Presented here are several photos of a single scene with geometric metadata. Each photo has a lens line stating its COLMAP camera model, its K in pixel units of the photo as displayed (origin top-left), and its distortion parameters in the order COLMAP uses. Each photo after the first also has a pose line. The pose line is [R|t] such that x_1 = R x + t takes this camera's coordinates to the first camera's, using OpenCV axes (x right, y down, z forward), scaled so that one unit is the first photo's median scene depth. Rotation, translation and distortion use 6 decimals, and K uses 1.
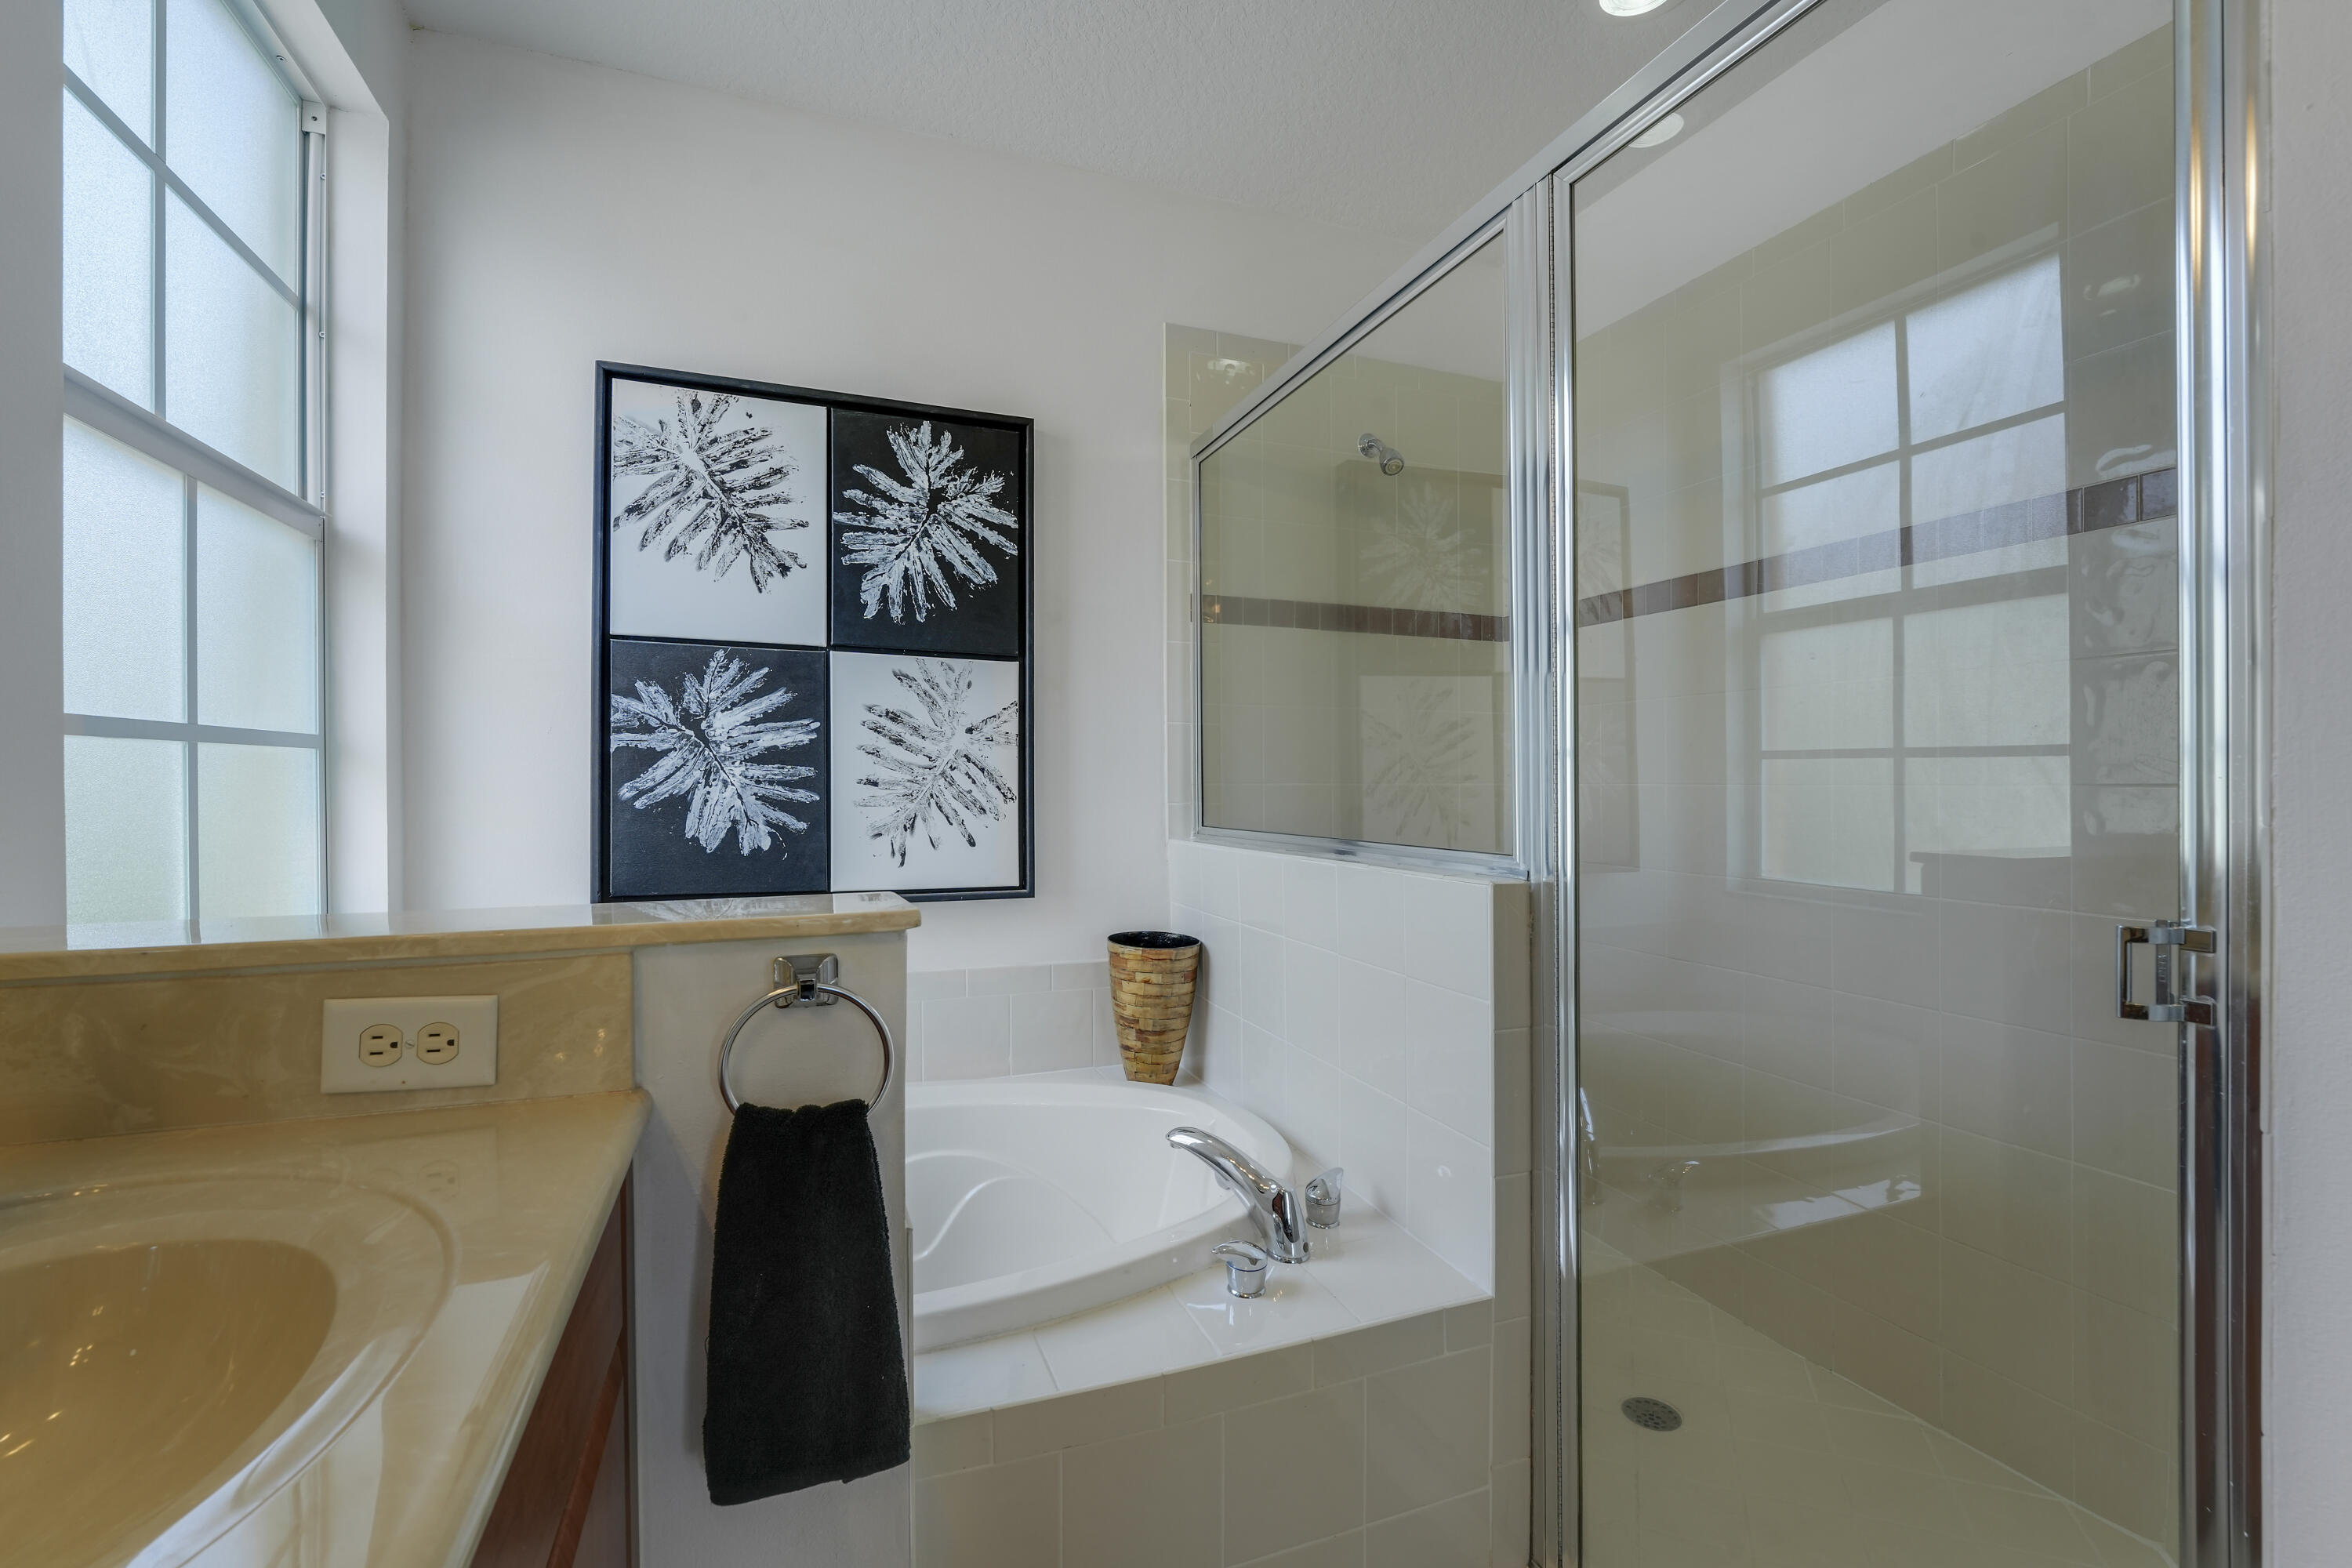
lens RADIAL K [[985.3, 0, 1165.4], [0, 985.3, 807.2], [0, 0, 1]] dist [-0.023695, -0.001036]
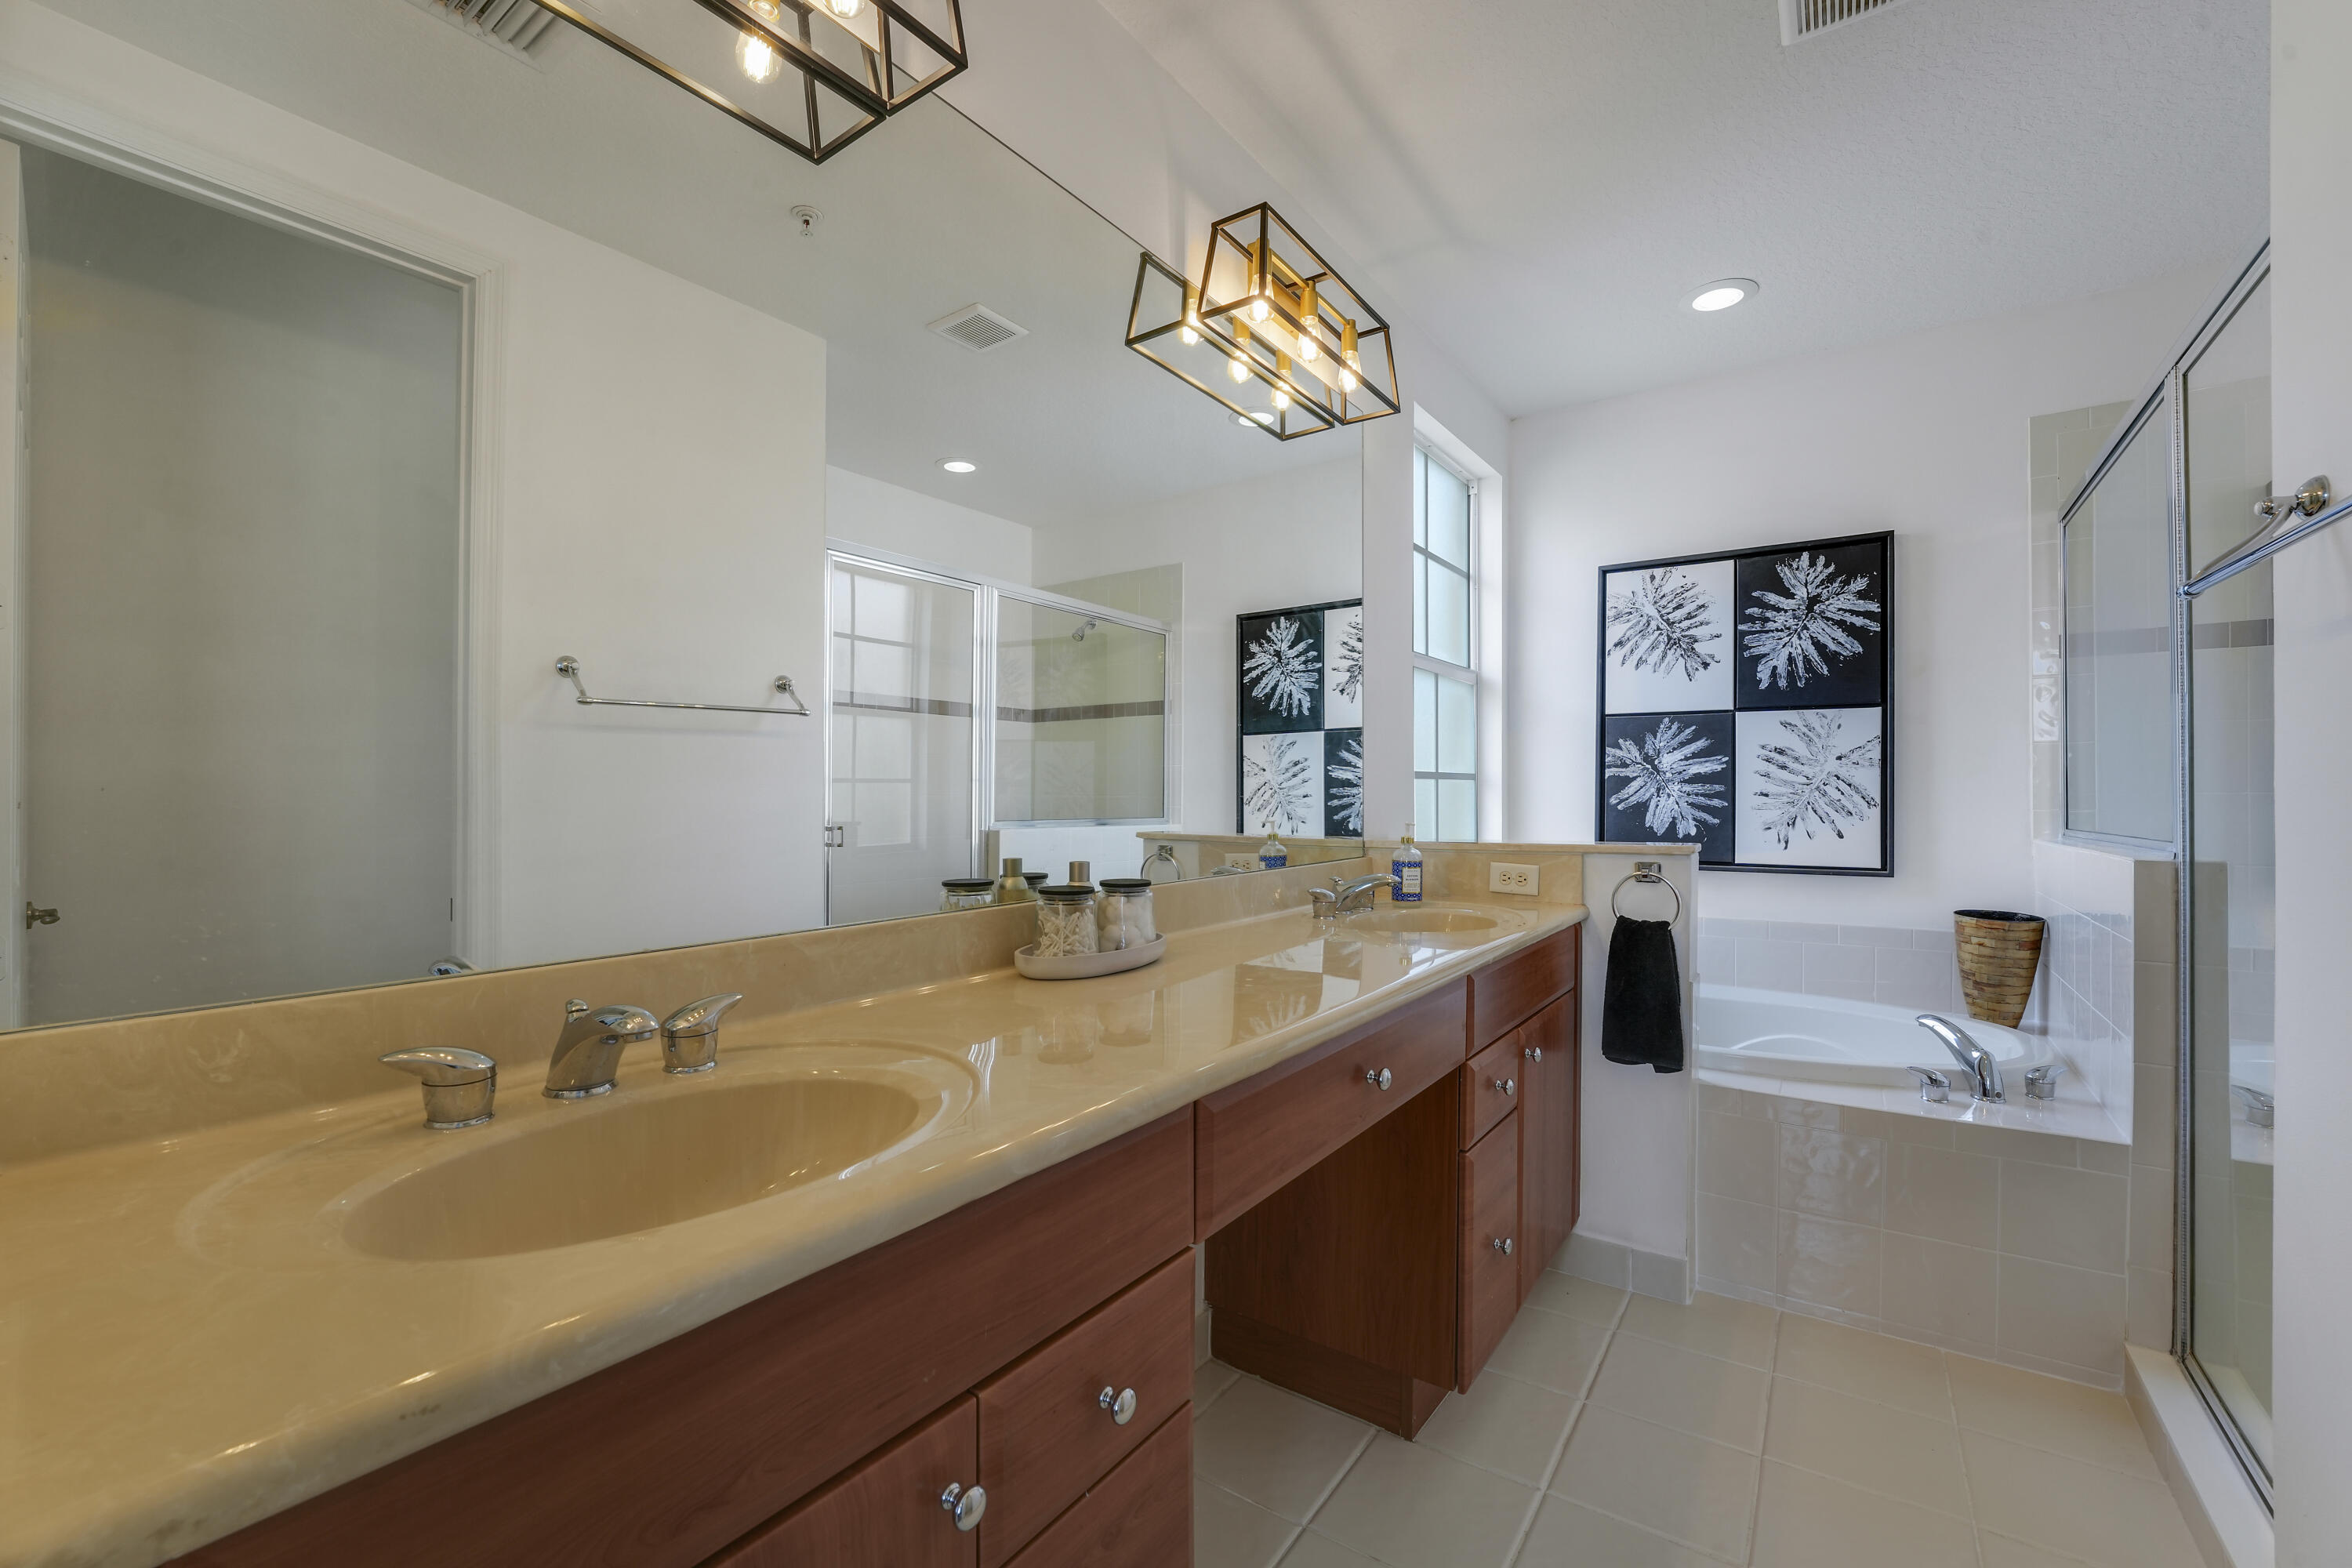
lens RADIAL K [[985.3, 0, 1167.5], [0, 985.3, 801.0], [0, 0, 1]] dist [-0.023695, -0.001036]
pose [[0.547257, -0.001983, -0.836962, 0.474587], [-0.016494, 0.999777, -0.013153, 0.021053], [0.836802, 0.021003, 0.547102, -0.628755]]
